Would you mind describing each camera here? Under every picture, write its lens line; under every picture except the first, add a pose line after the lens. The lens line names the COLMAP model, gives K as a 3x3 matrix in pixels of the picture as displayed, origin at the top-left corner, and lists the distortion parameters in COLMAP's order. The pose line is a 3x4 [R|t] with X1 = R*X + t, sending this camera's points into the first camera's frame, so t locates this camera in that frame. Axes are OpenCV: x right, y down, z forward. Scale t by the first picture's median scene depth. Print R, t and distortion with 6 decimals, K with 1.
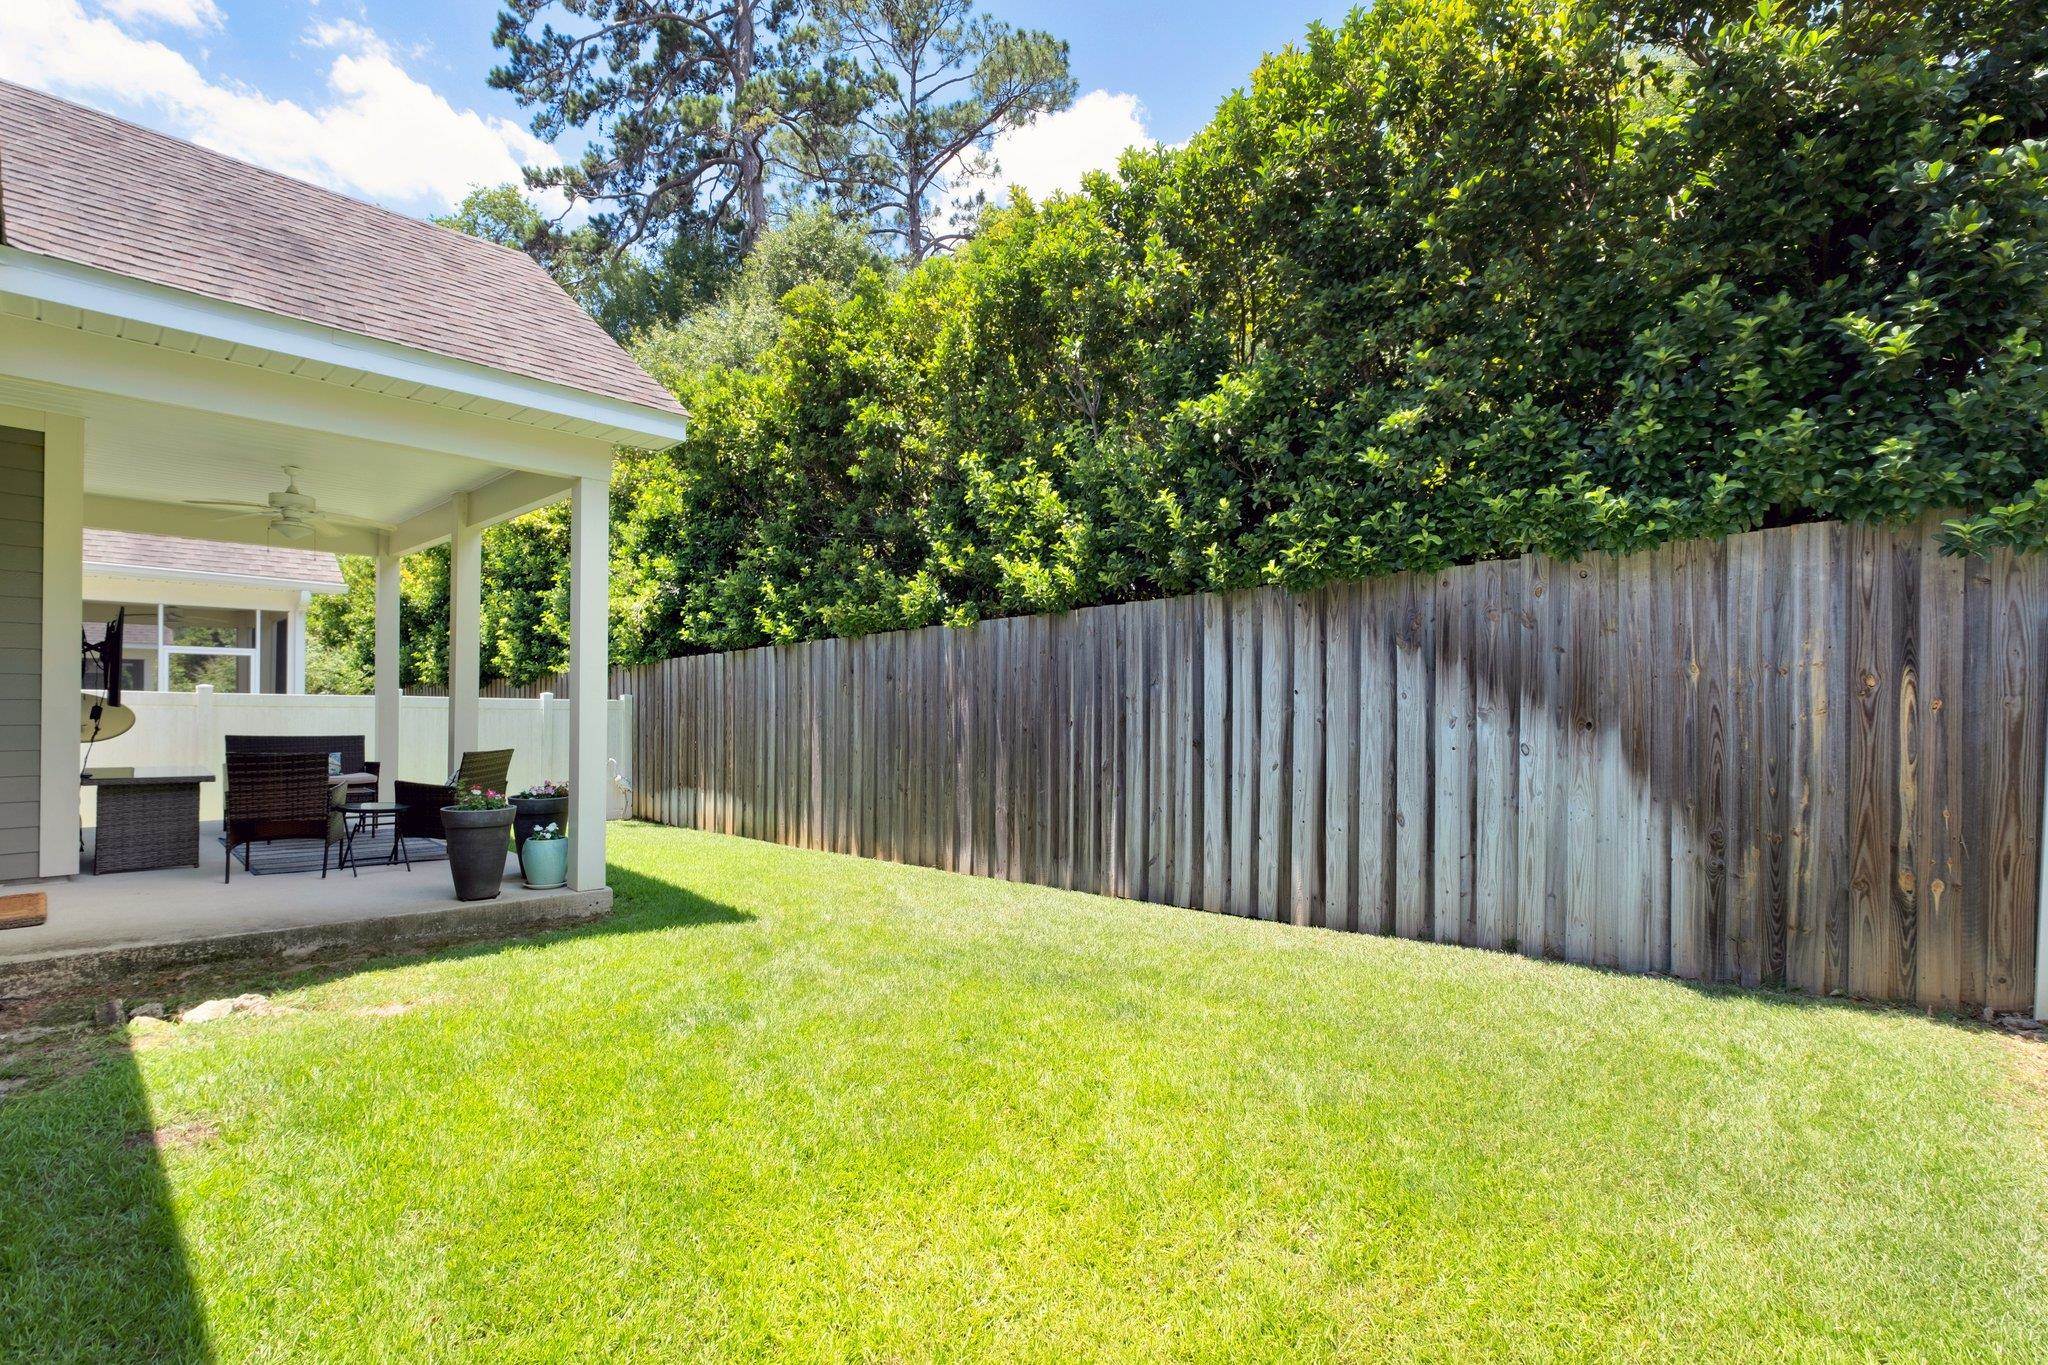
lens RADIAL K [[909.9, 0, 1029.5], [0, 909.9, 700.5], [0, 0, 1]] dist [0.000832, 0.000386]
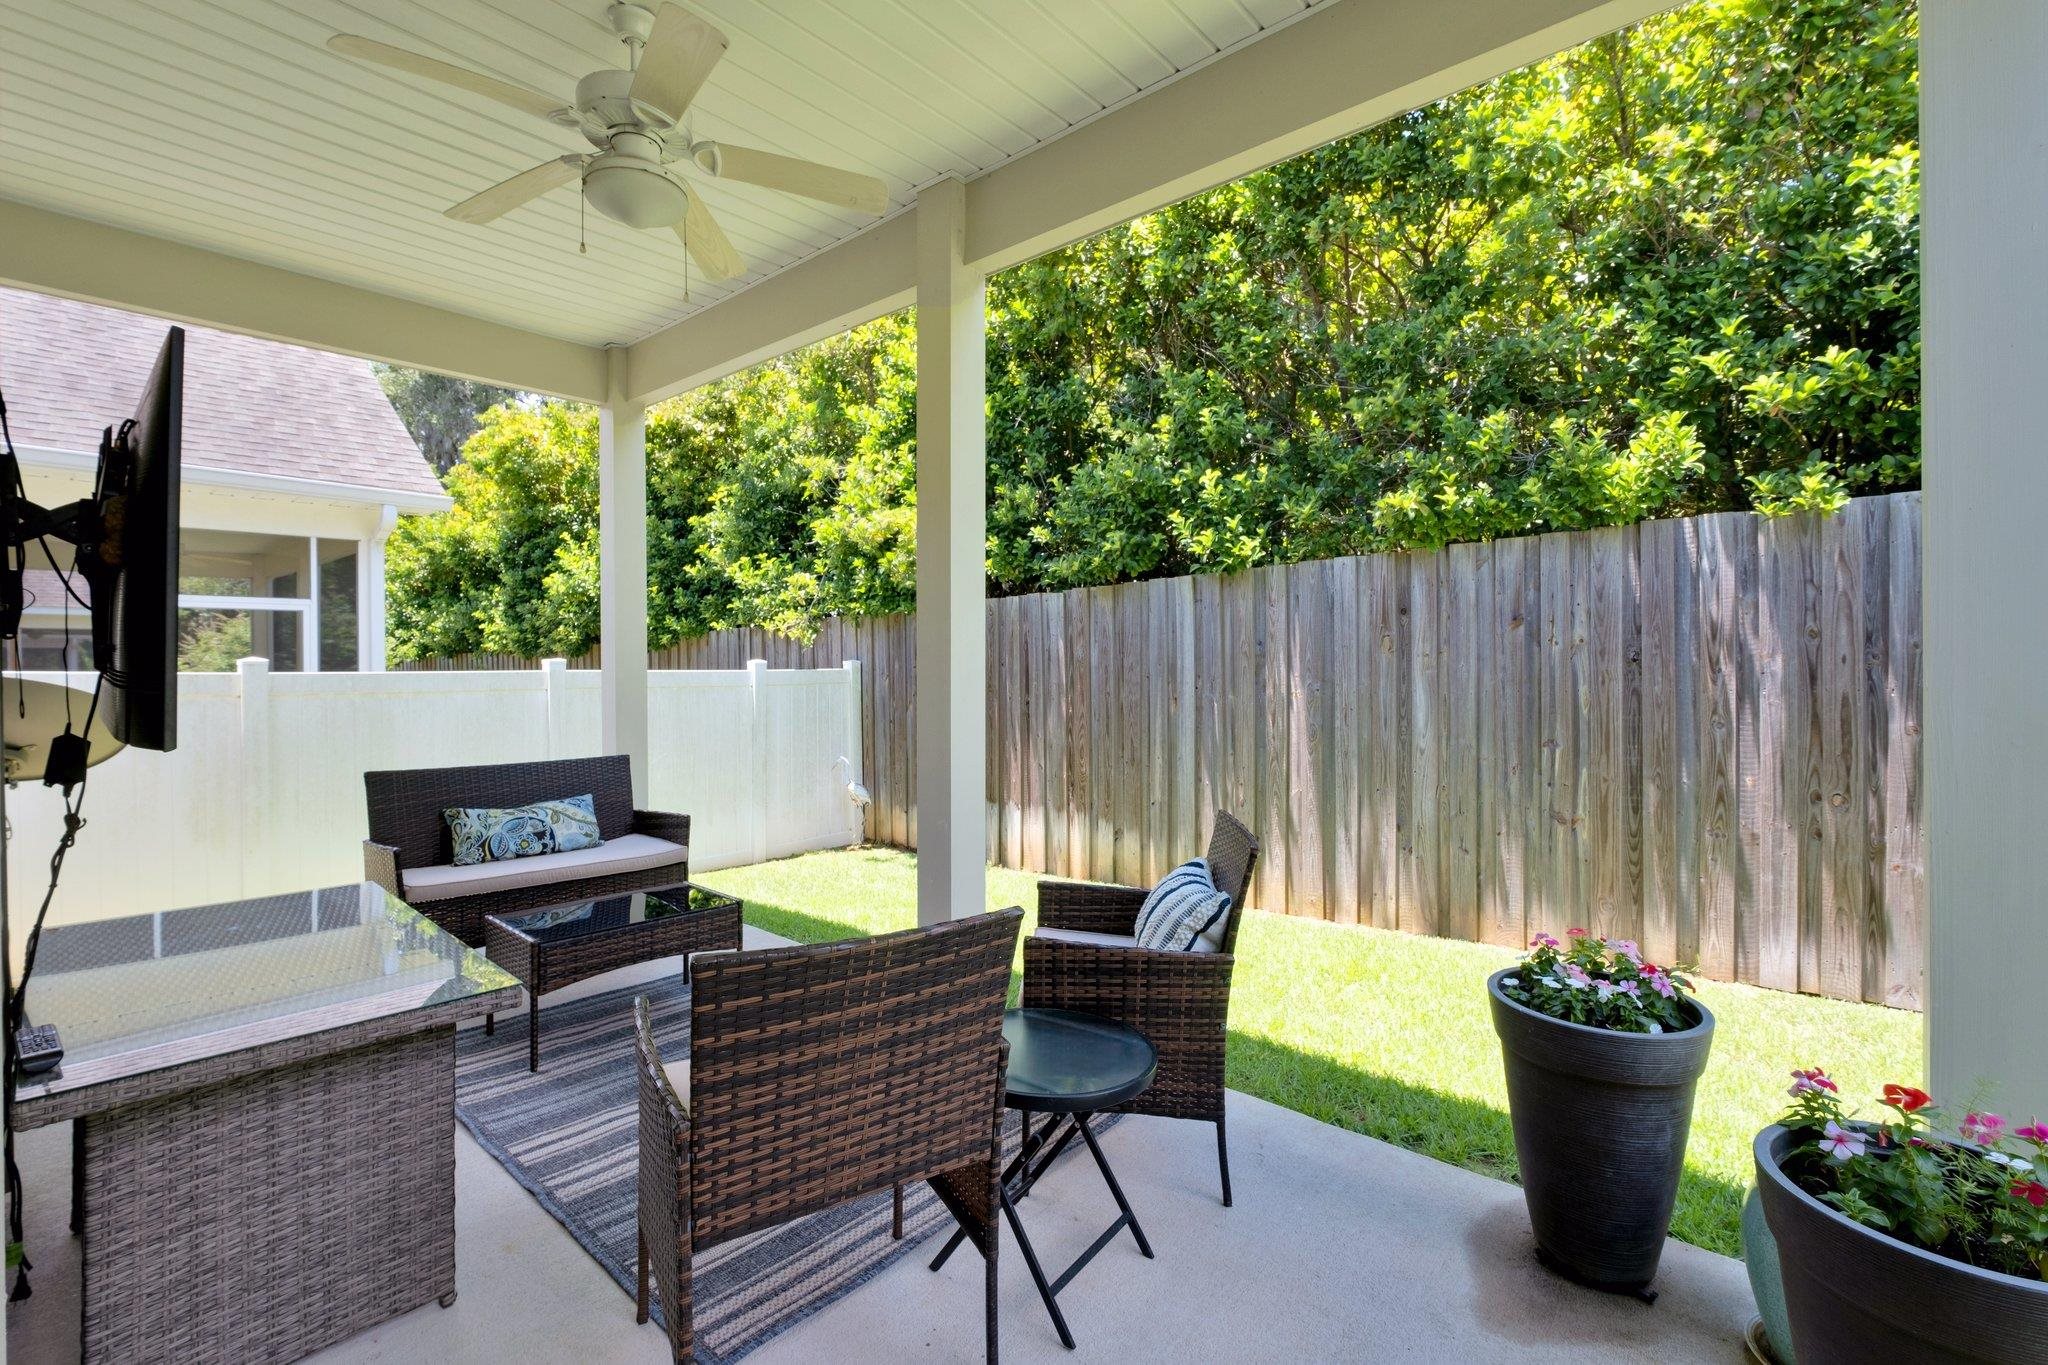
lens RADIAL K [[893.6, 0, 1021.7], [0, 893.6, 660.4], [0, 0, 1]] dist [-0.006140, -0.000188]
pose [[0.999188, -0.020391, 0.034749, -0.387231], [0.020344, 0.999792, 0.001723, -0.005816], [-0.034777, -0.001015, 0.999395, 0.375396]]
